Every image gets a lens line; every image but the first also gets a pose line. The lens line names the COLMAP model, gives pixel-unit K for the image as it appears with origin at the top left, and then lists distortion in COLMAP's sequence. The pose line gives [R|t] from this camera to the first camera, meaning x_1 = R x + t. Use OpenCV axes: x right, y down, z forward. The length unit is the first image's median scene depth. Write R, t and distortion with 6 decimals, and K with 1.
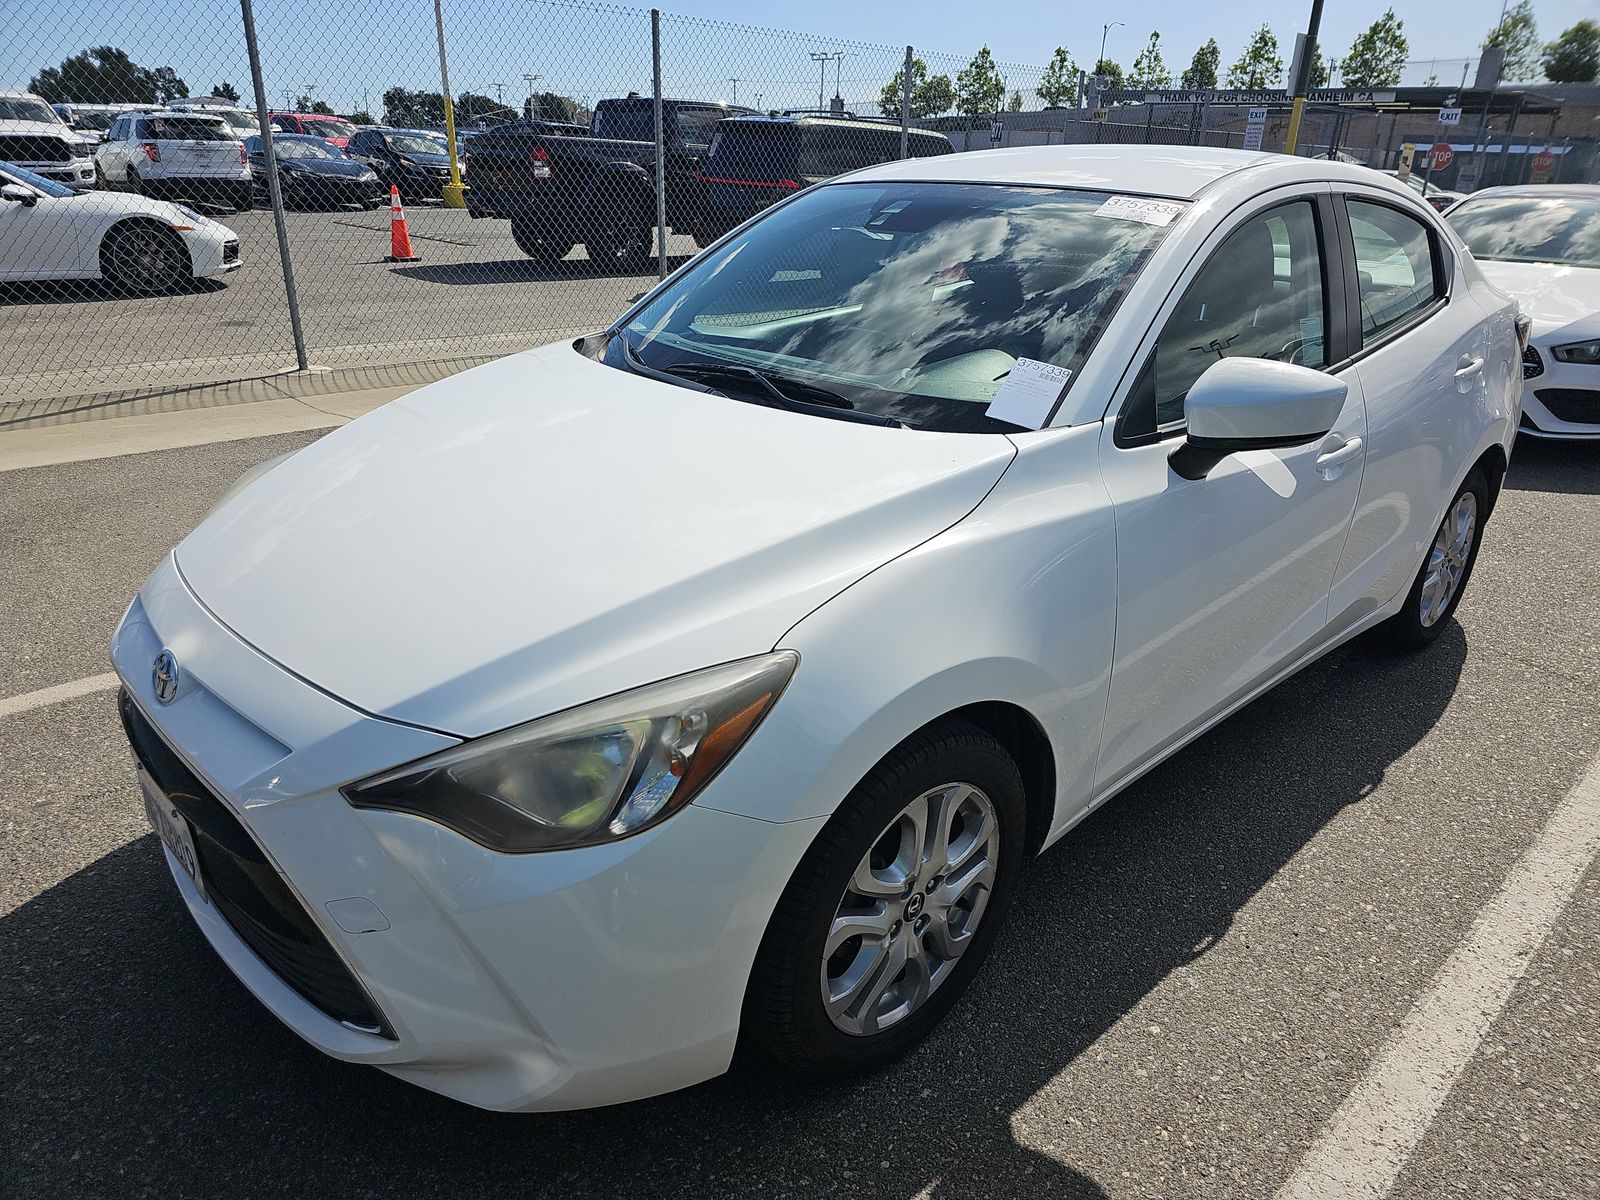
lens RADIAL K [[1070.9, 0, 800.0], [0, 1070.9, 600.0], [0, 0, 1]] dist [0.004115, -0.022754]
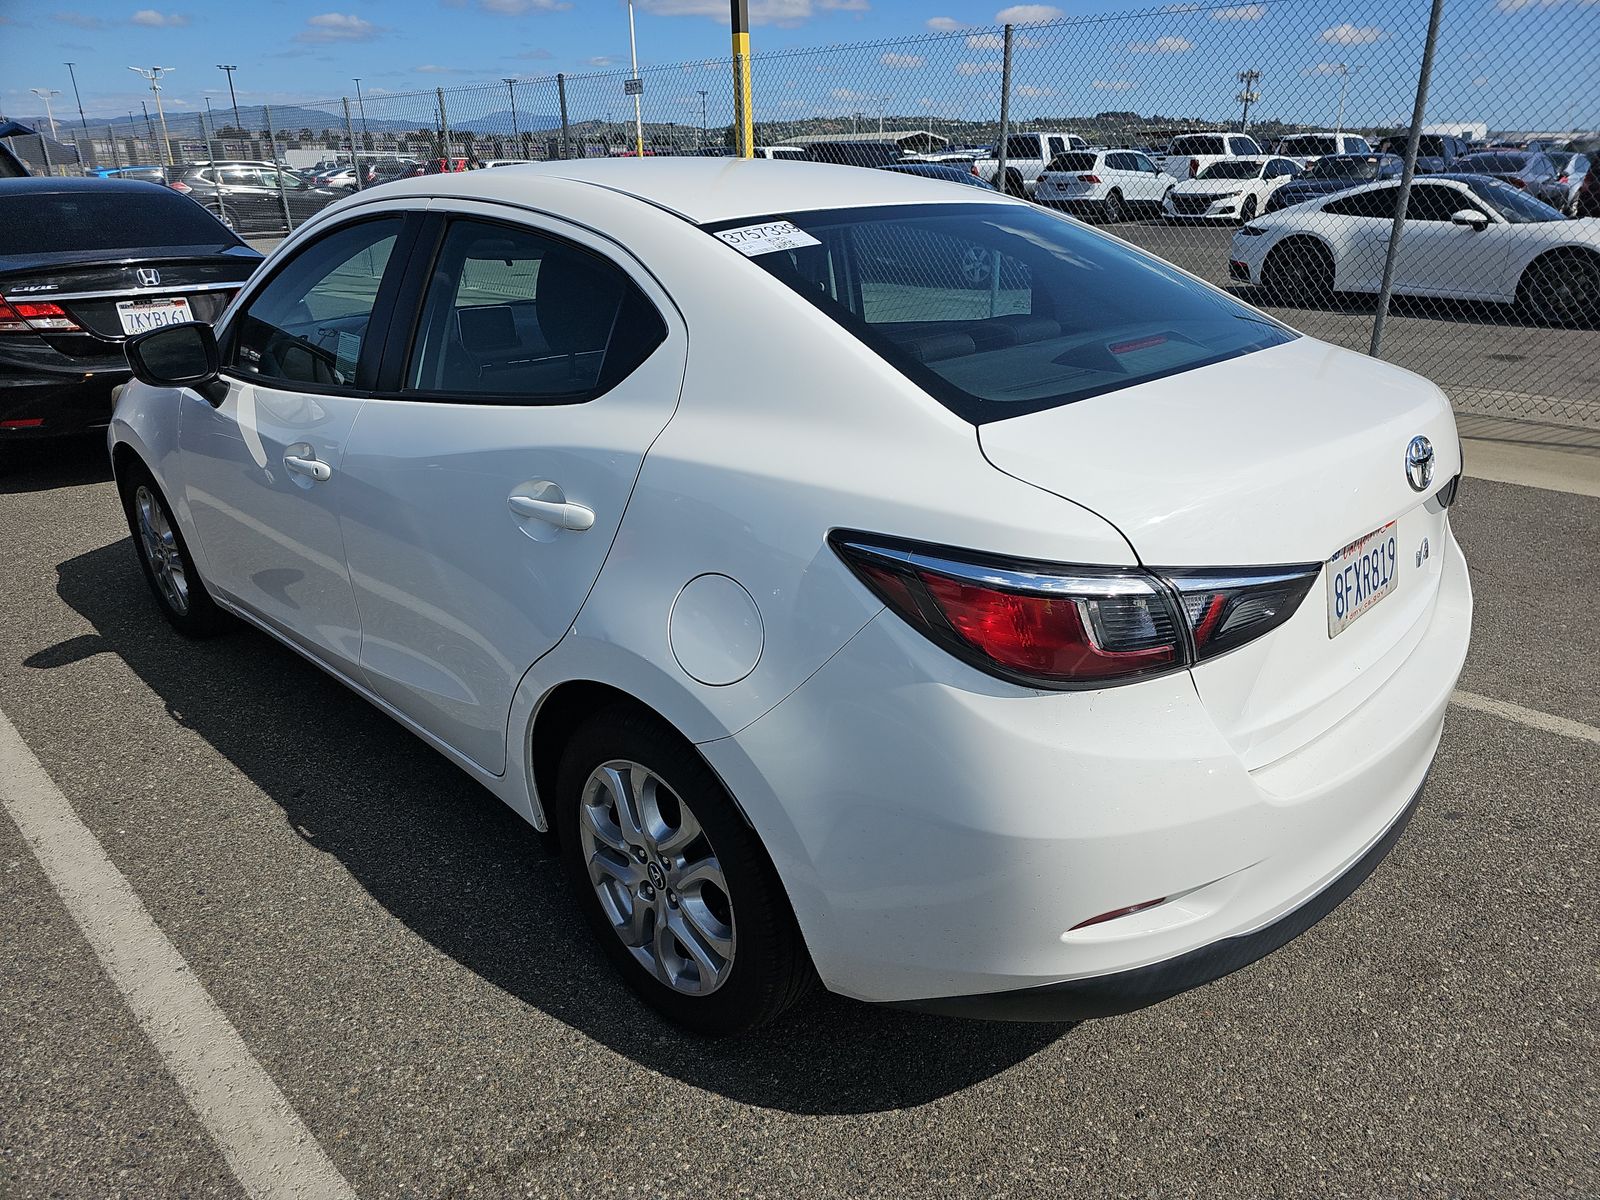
lens RADIAL K [[1070.9, 0, 800.0], [0, 1070.9, 600.0], [0, 0, 1]] dist [0.004115, -0.022754]
pose [[0.036351, 0.335136, -0.941468, 0.576055], [-0.362551, 0.882329, 0.300086, -0.184902], [0.931255, 0.330422, 0.153578, 0.507746]]
